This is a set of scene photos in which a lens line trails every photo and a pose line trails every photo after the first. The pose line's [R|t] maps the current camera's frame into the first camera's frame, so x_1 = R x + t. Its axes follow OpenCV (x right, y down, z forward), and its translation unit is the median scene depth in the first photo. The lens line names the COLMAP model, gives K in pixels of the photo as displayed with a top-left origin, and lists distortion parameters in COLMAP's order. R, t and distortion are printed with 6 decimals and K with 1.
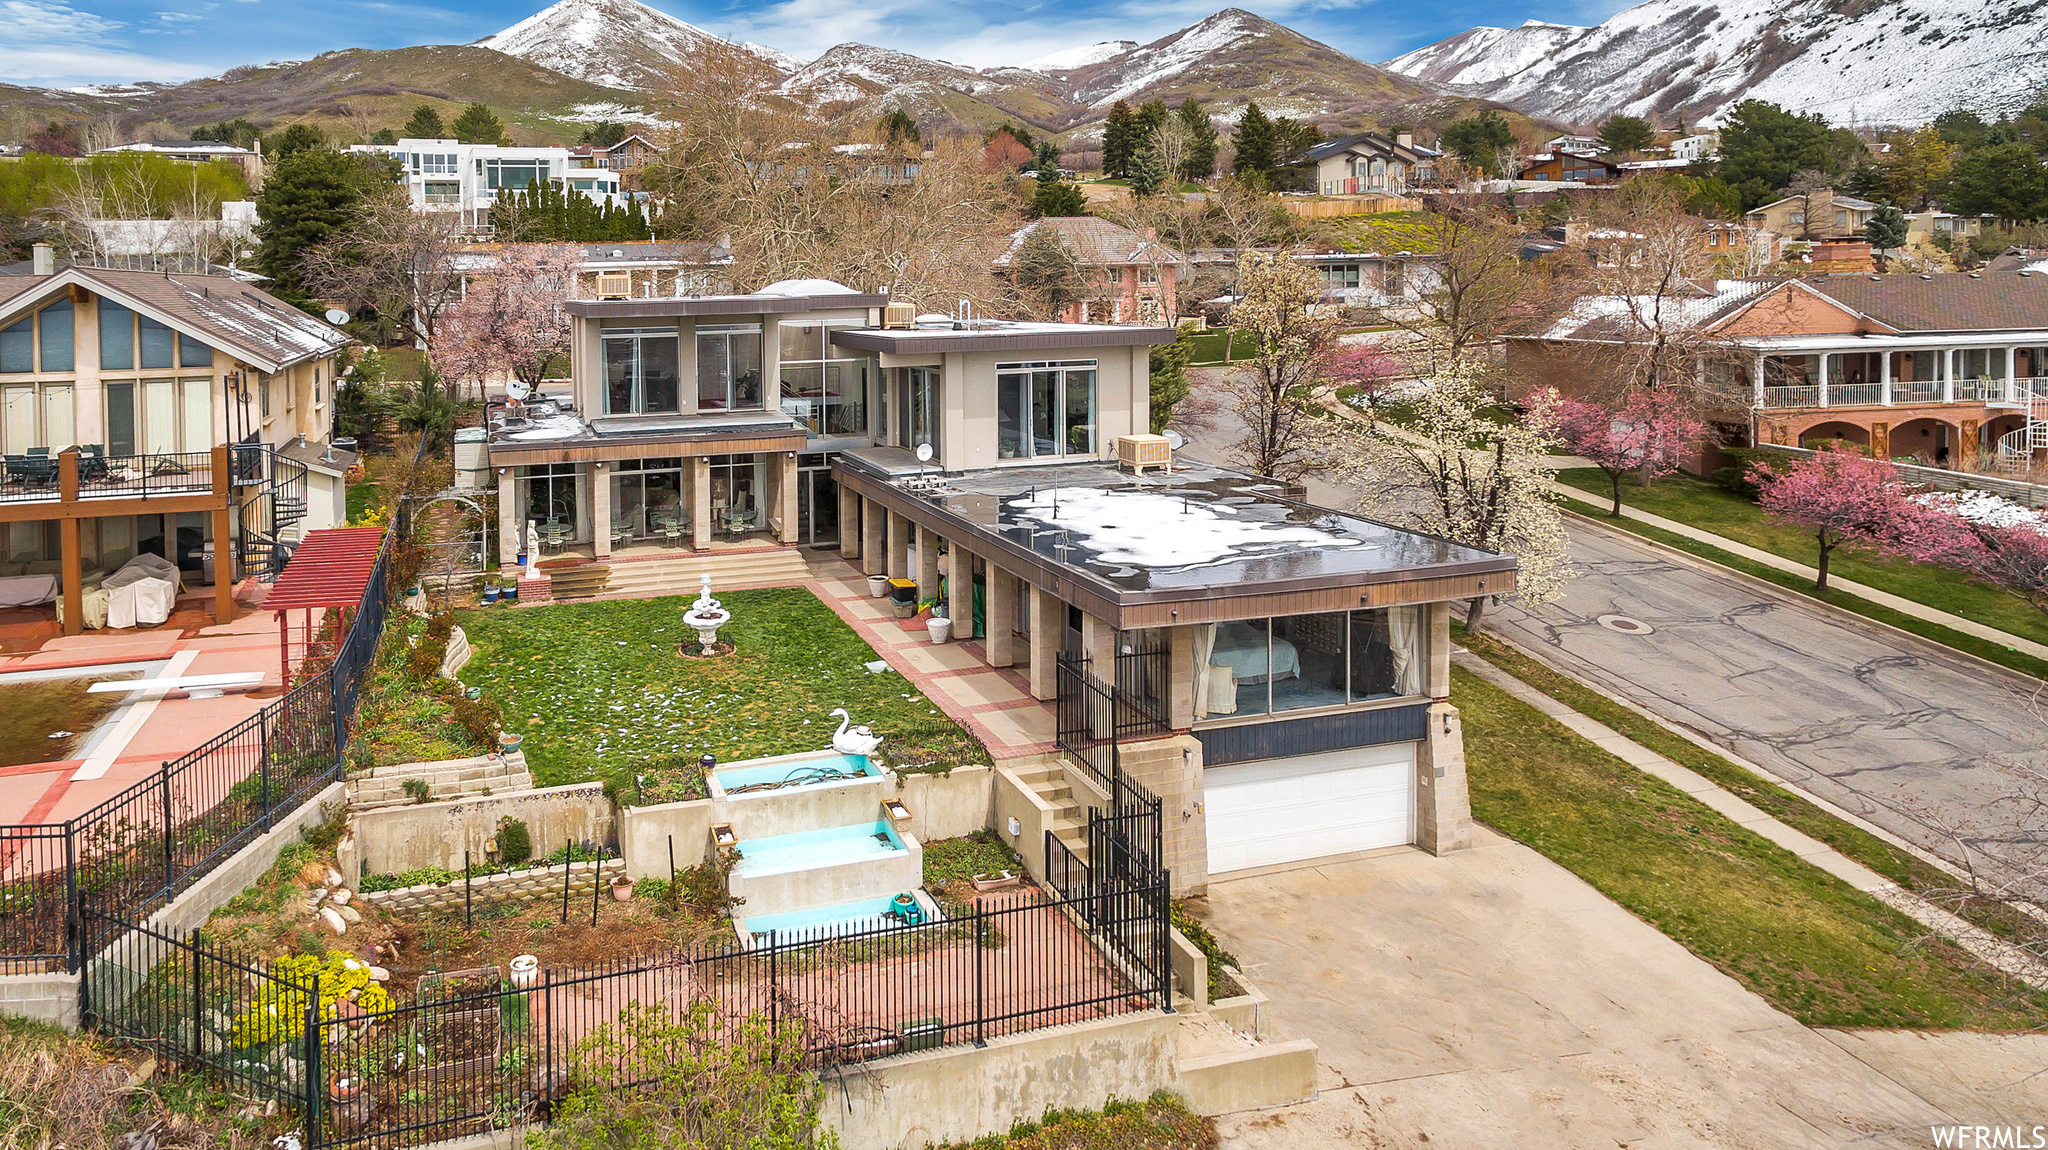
lens RADIAL K [[1233.2, 0, 803.9], [0, 1233.2, 333.0], [0, 0, 1]] dist [0.006167, 0.000935]
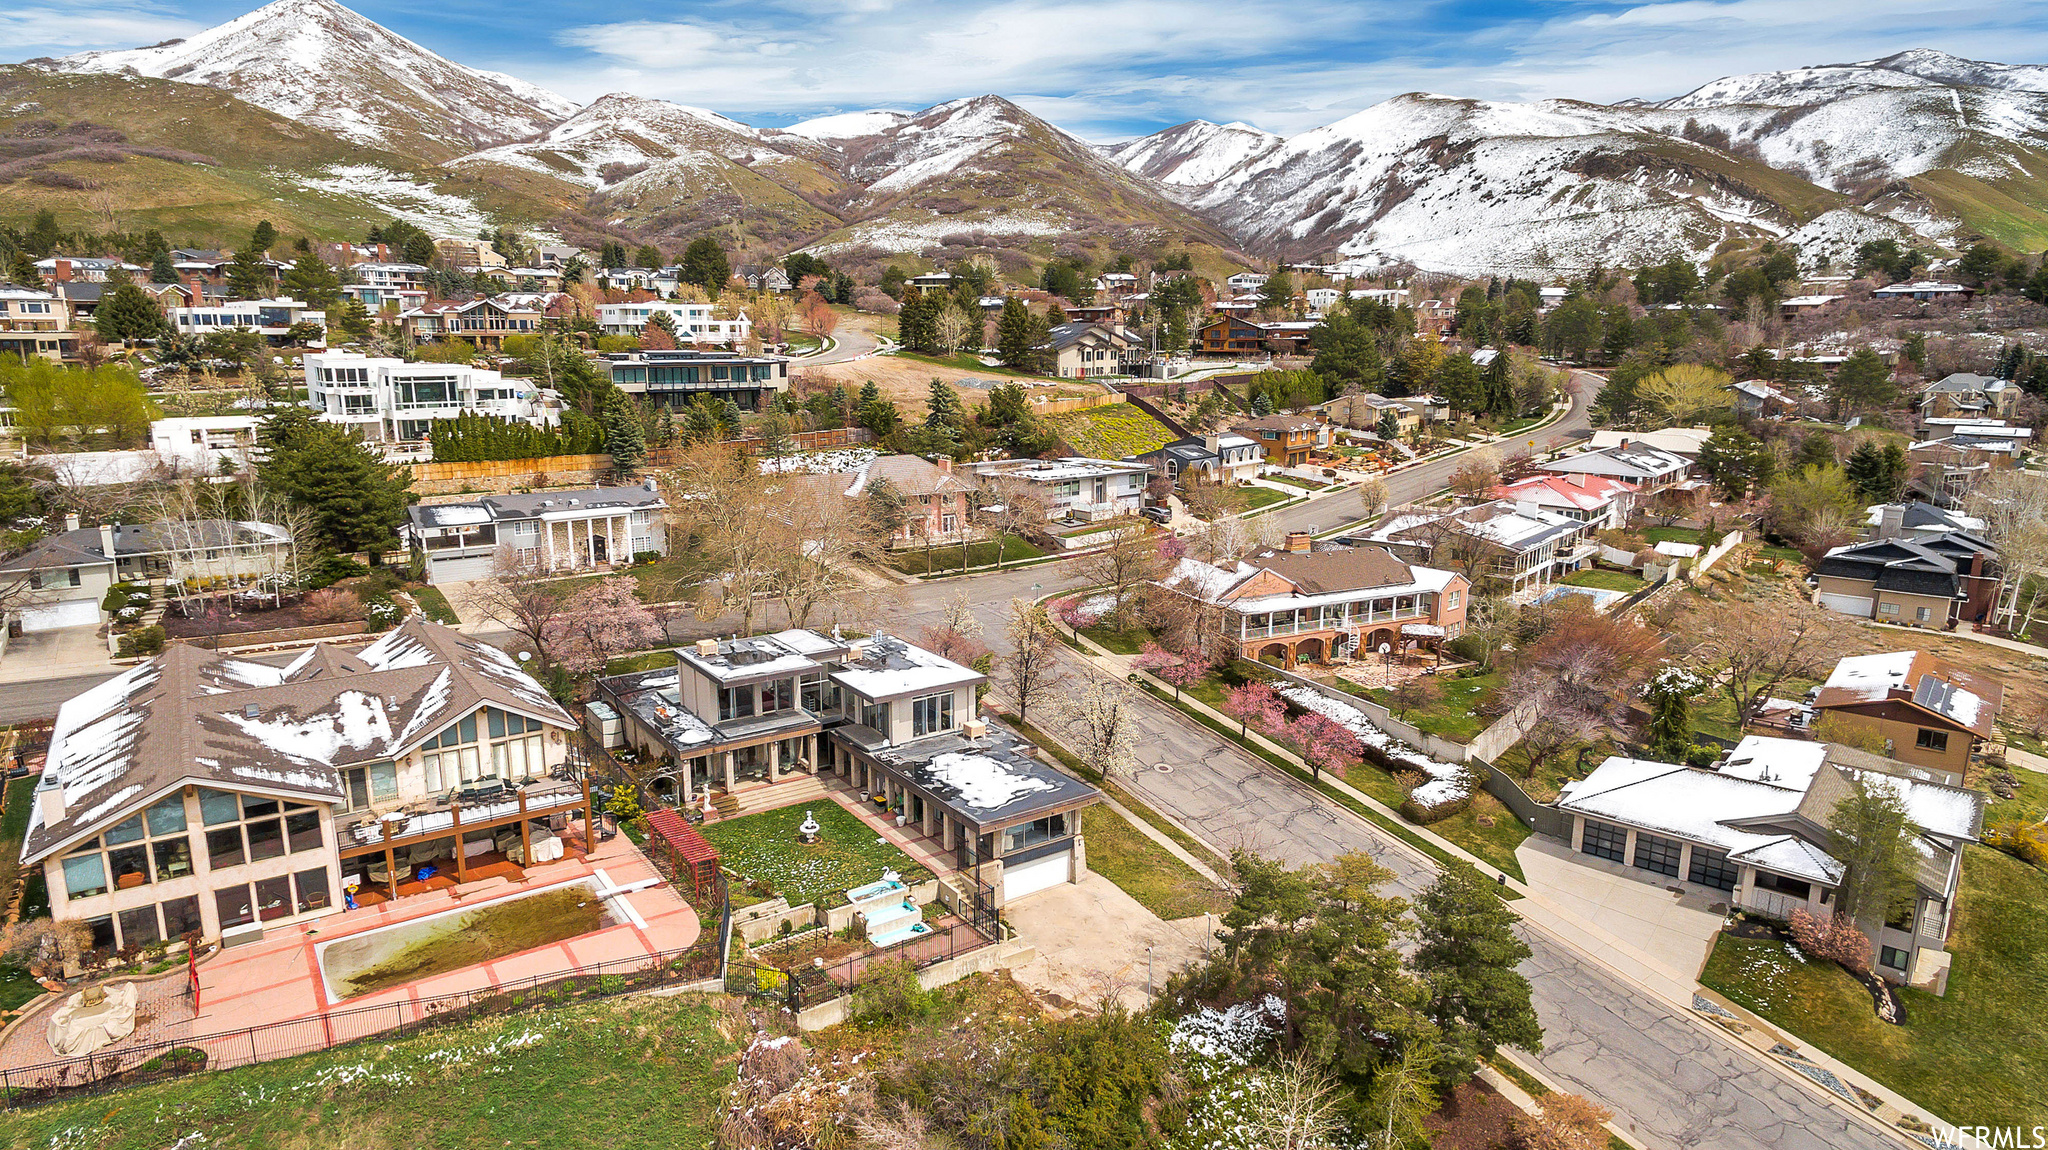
lens RADIAL K [[1179.5, 0, 1014.6], [0, 1179.5, 581.1], [0, 0, 1]] dist [0.004545, 0.003254]
pose [[0.937736, -0.047053, 0.344146, -0.374362], [-0.011521, 0.986024, 0.166207, -0.504125], [-0.347157, -0.159824, 0.924088, -0.957292]]
